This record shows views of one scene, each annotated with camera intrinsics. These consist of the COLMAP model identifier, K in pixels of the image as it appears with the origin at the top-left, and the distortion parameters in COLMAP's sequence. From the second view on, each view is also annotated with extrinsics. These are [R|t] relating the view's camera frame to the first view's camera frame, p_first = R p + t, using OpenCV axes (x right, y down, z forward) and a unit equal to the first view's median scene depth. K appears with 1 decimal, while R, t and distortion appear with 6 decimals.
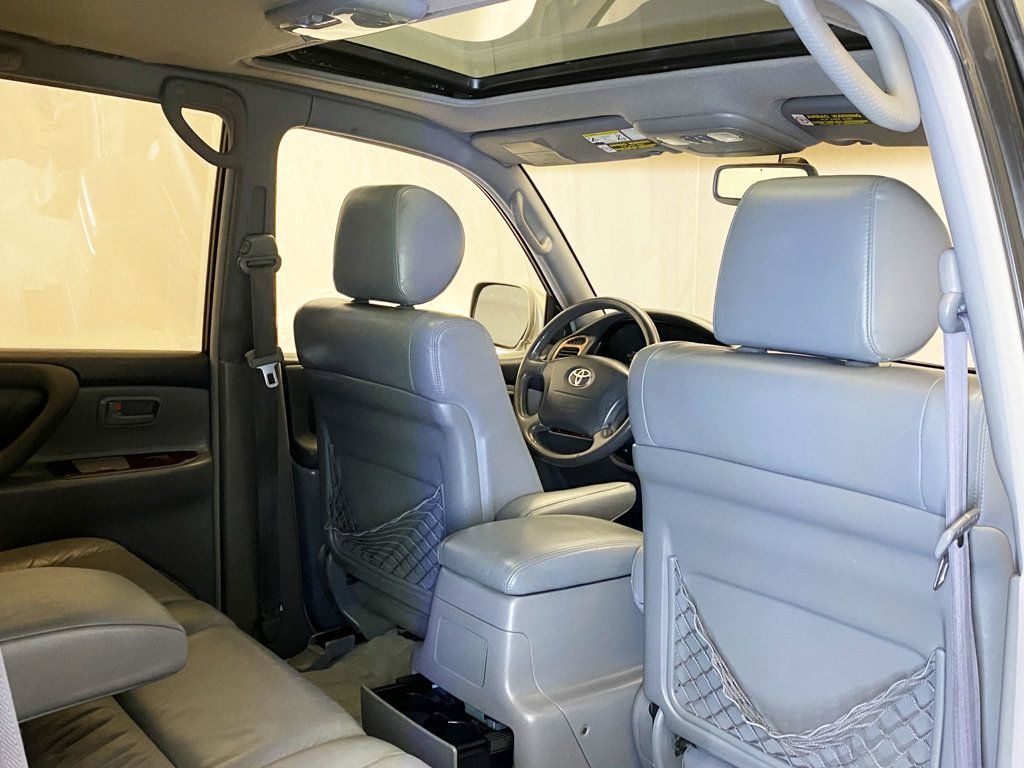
lens RADIAL K [[1050.7, 0, 518.5], [0, 1050.7, 389.5], [0, 0, 1]] dist [0.045957, 0.000000]
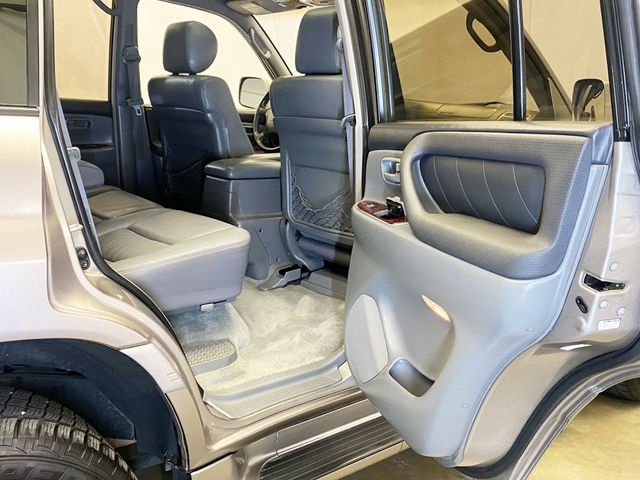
lens RADIAL K [[656.7, 0, 314.5], [0, 656.7, 237.0], [0, 0, 1]] dist [0.045957, 0.000000]
pose [[0.999839, -0.017032, 0.005682, 0.131765], [0.016426, 0.995484, 0.093502, 0.132008], [-0.007249, -0.093394, 0.995603, -0.449077]]
